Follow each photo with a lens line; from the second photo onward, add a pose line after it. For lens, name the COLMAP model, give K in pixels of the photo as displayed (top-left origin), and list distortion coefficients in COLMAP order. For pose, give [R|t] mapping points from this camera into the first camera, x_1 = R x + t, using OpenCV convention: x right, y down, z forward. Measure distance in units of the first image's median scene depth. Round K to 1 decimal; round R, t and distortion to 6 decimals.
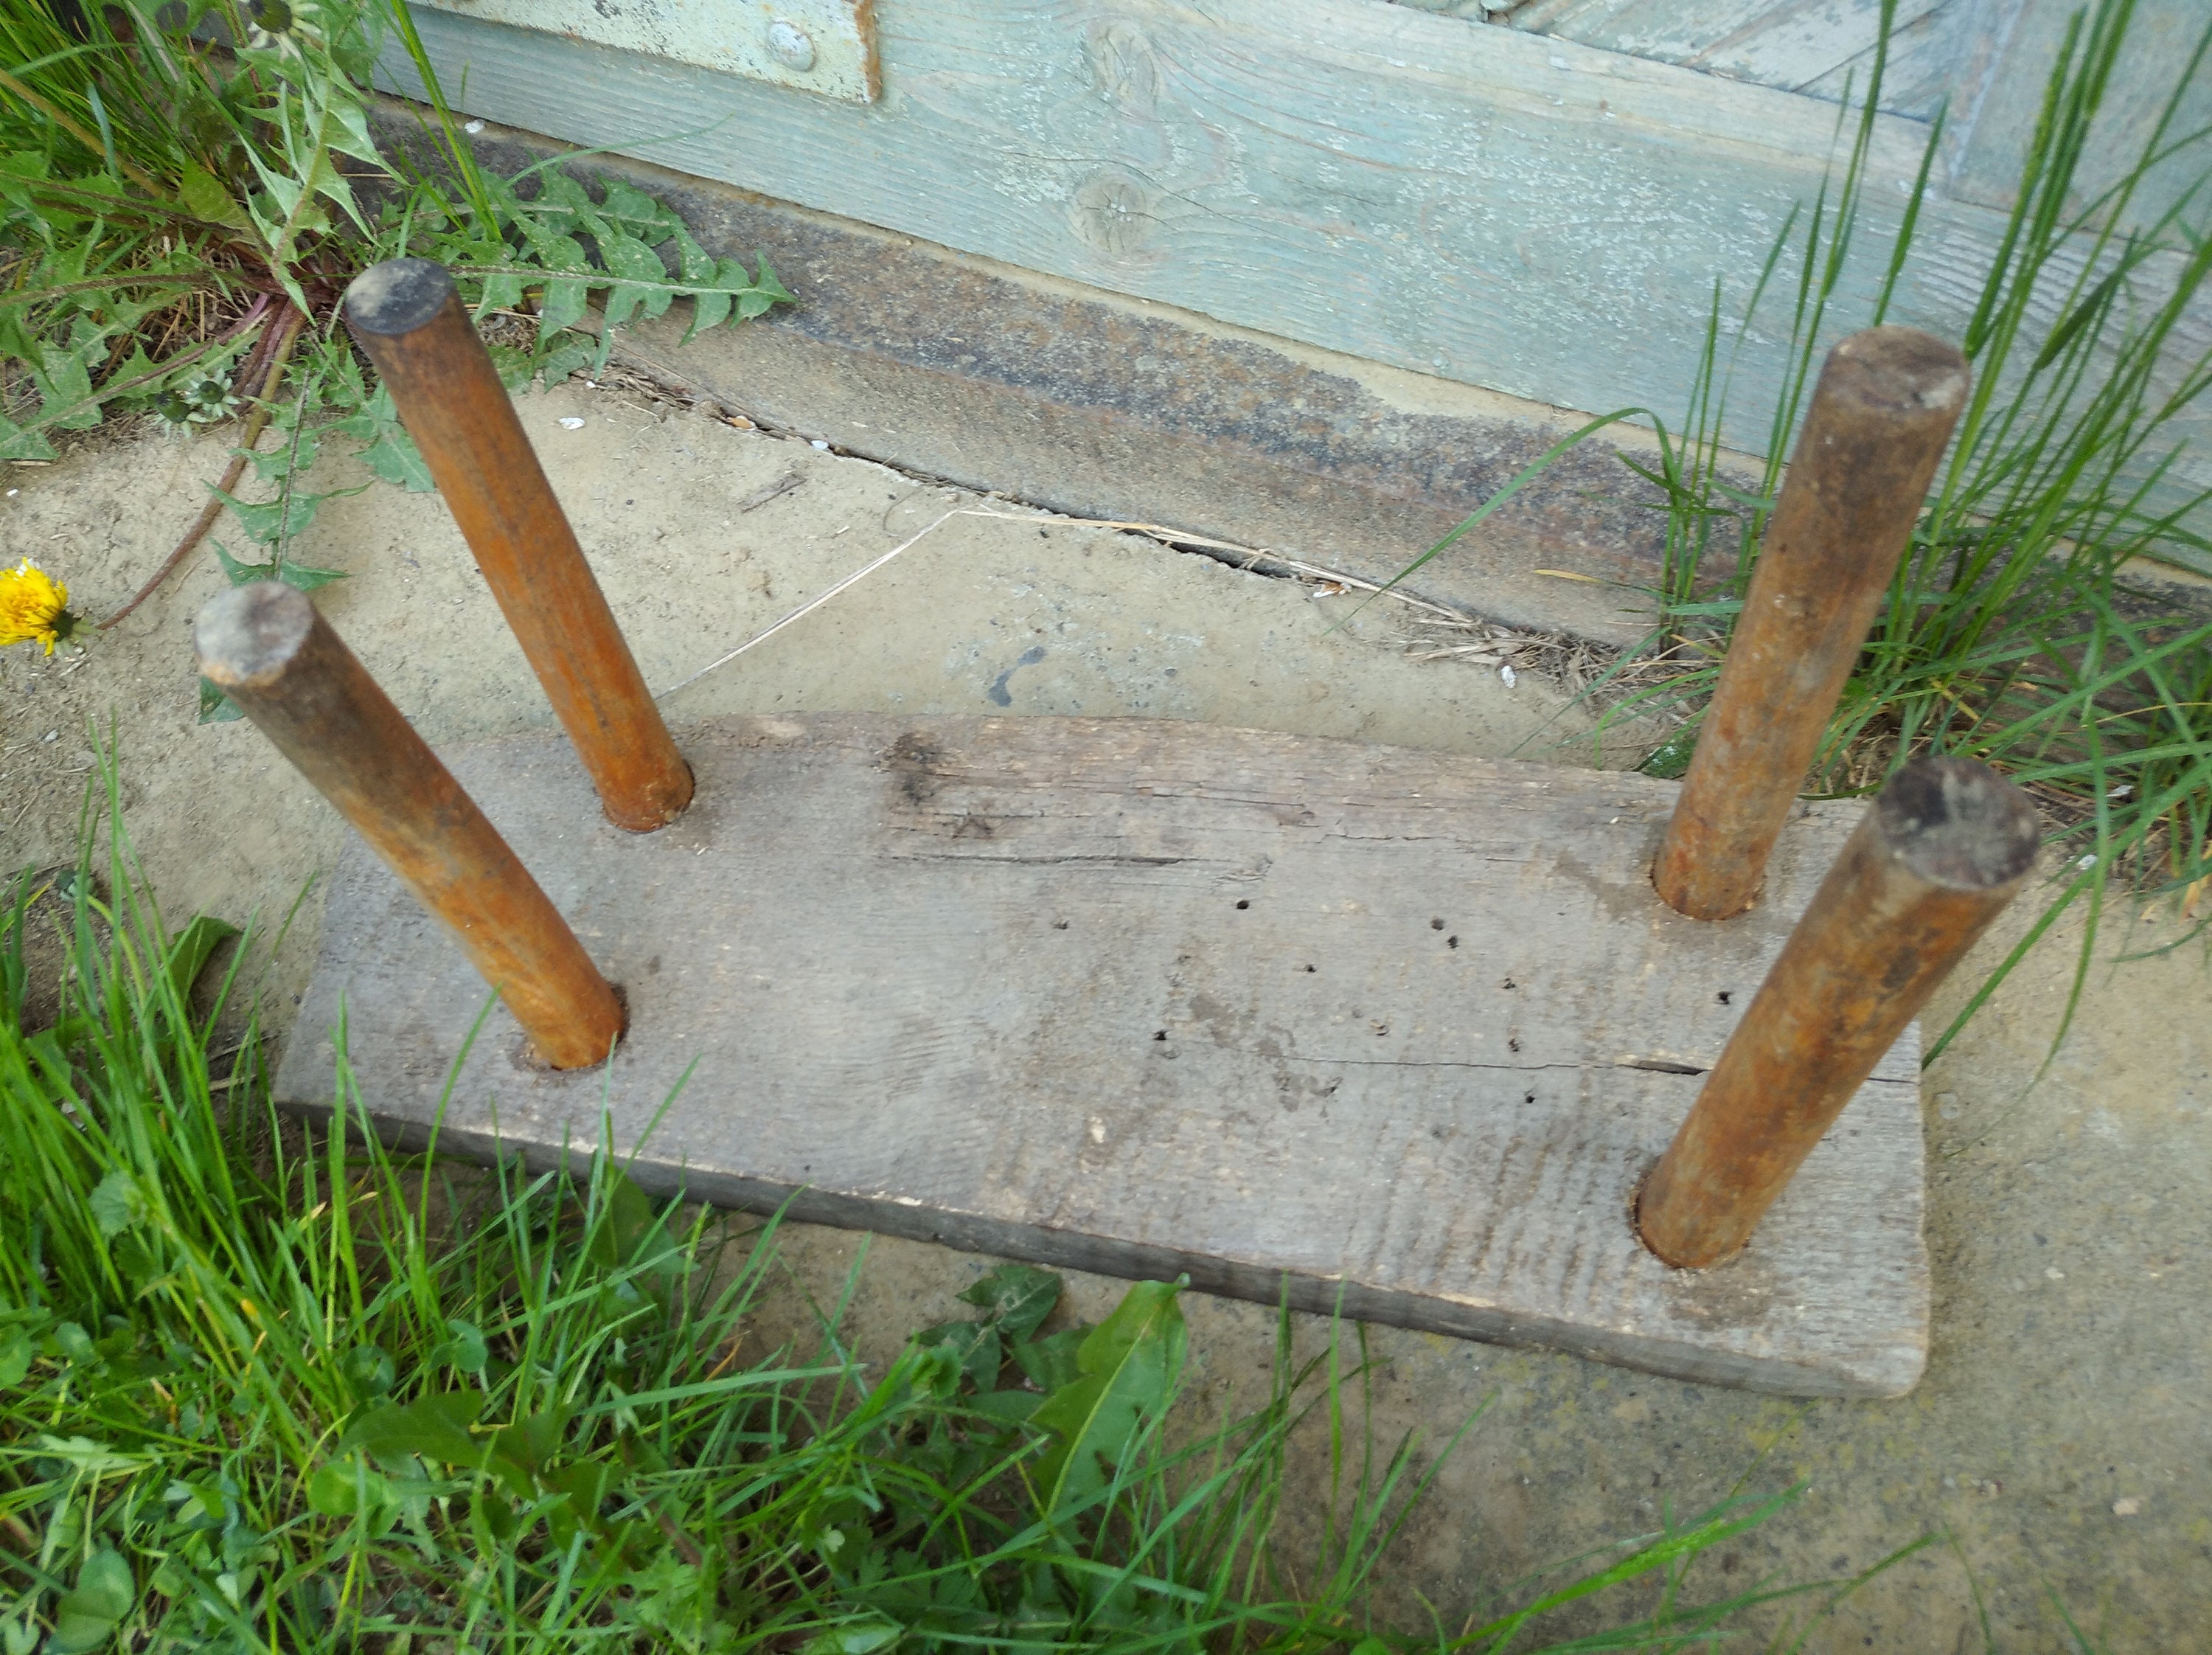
lens RADIAL K [[1794.1, 0, 1106.0], [0, 1794.1, 827.5], [0, 0, 1]] dist [0.052994, -0.104475]
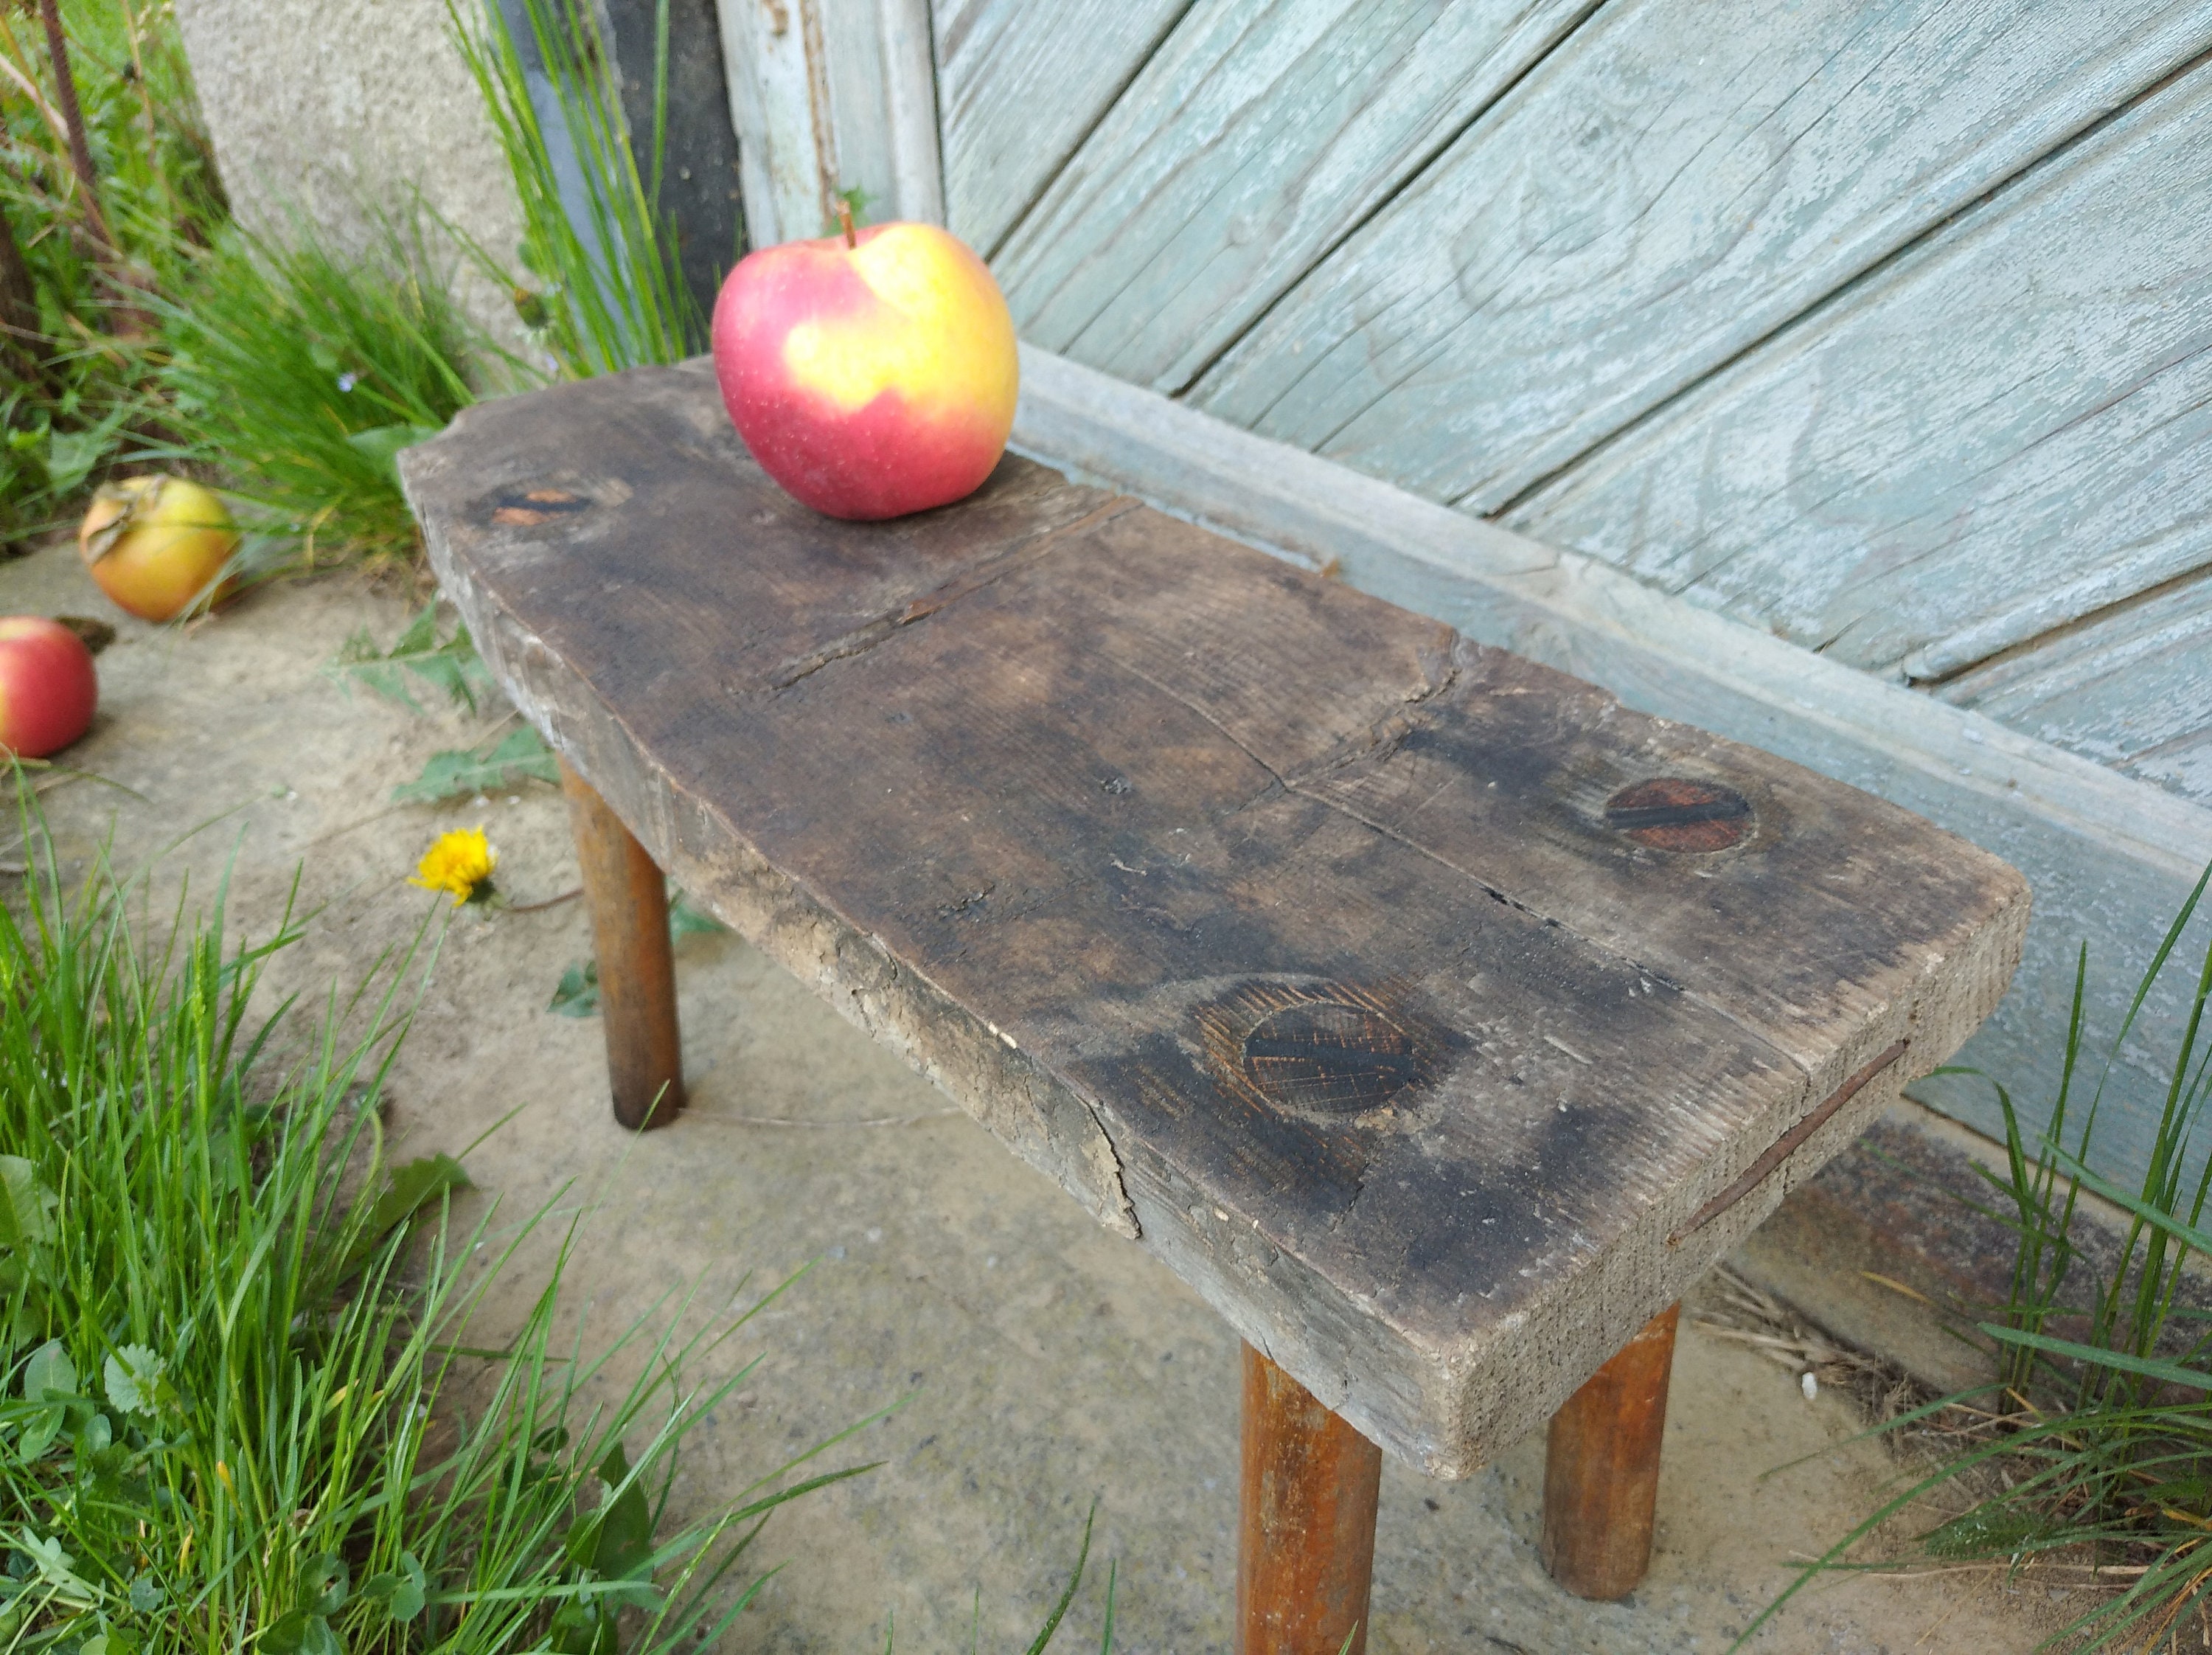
lens RADIAL K [[1820.8, 0, 1099.5], [0, 1820.8, 825.4], [0, 0, 1]] dist [0.061821, -0.132147]
pose [[0.913444, 0.255943, -0.316408, 0.136042], [-0.359884, 0.871015, -0.334390, 0.107010], [0.190012, 0.419316, 0.887733, 0.054816]]
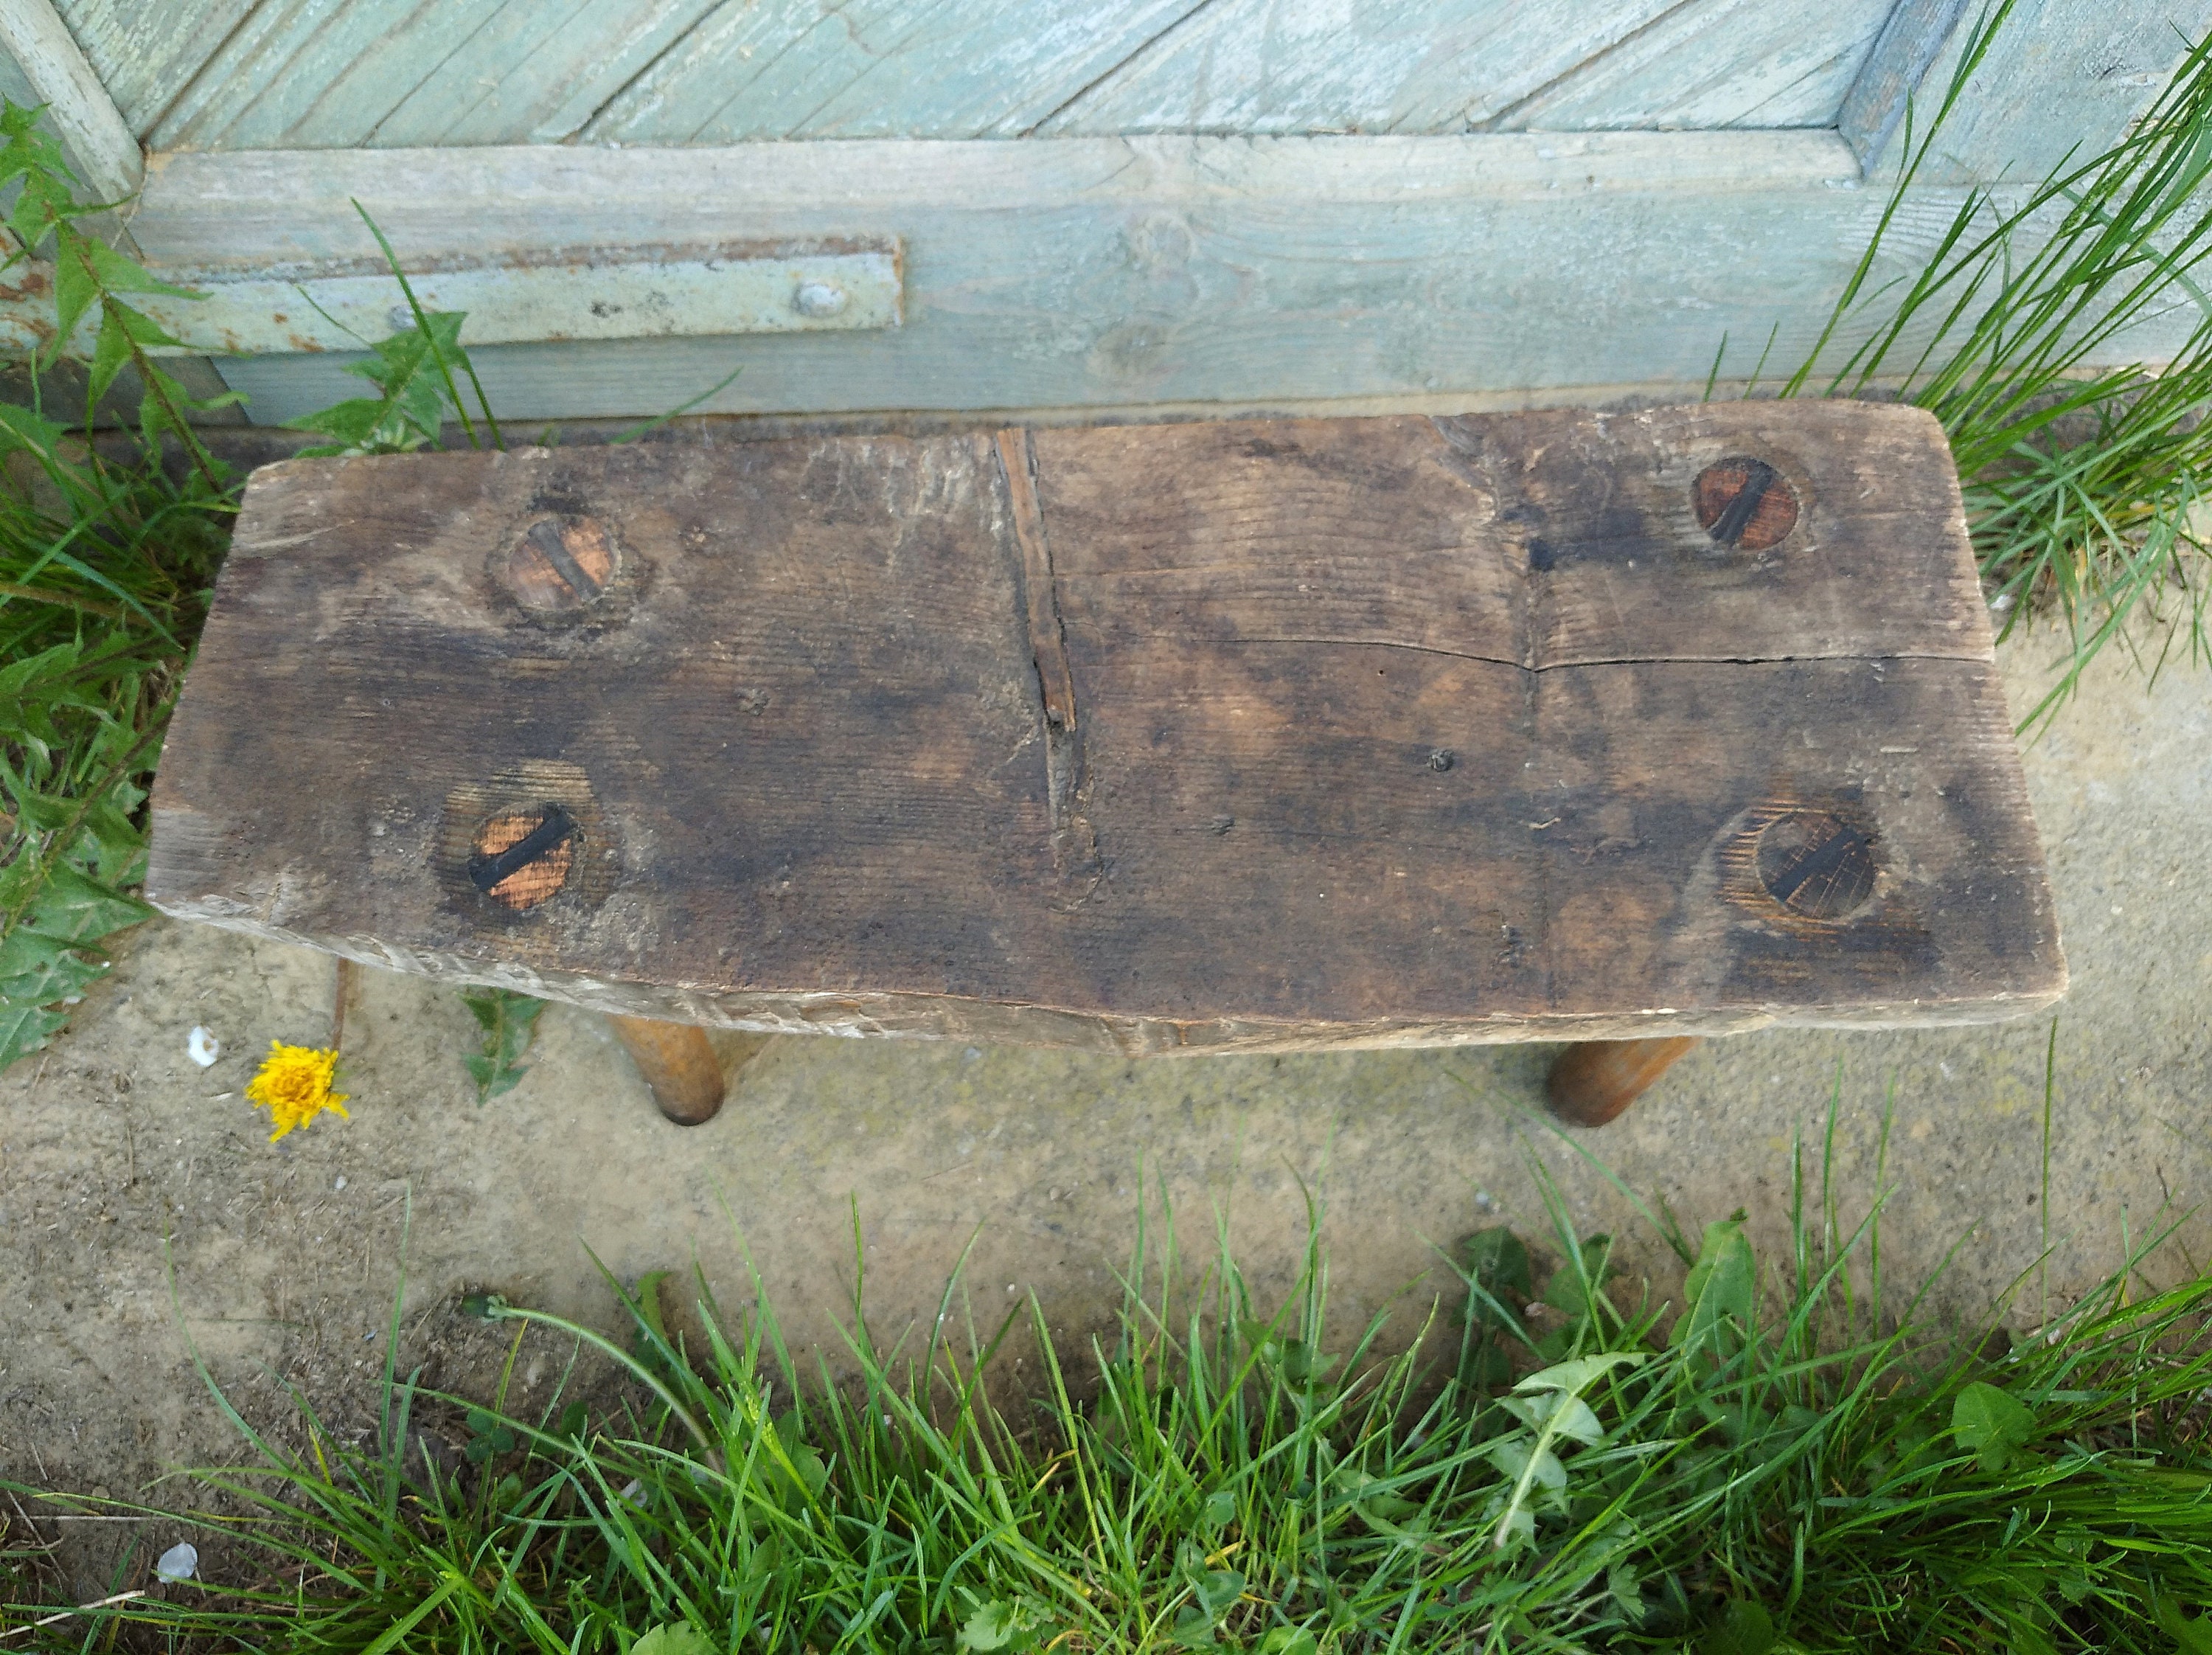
lens RADIAL K [[1798.9, 0, 1085.1], [0, 1798.9, 794.4], [0, 0, 1]] dist [0.053754, -0.111120]
pose [[0.886290, -0.391153, 0.247970, -0.447058], [0.348021, 0.915762, 0.200654, -0.356461], [-0.305568, -0.091539, 0.947760, -0.071509]]
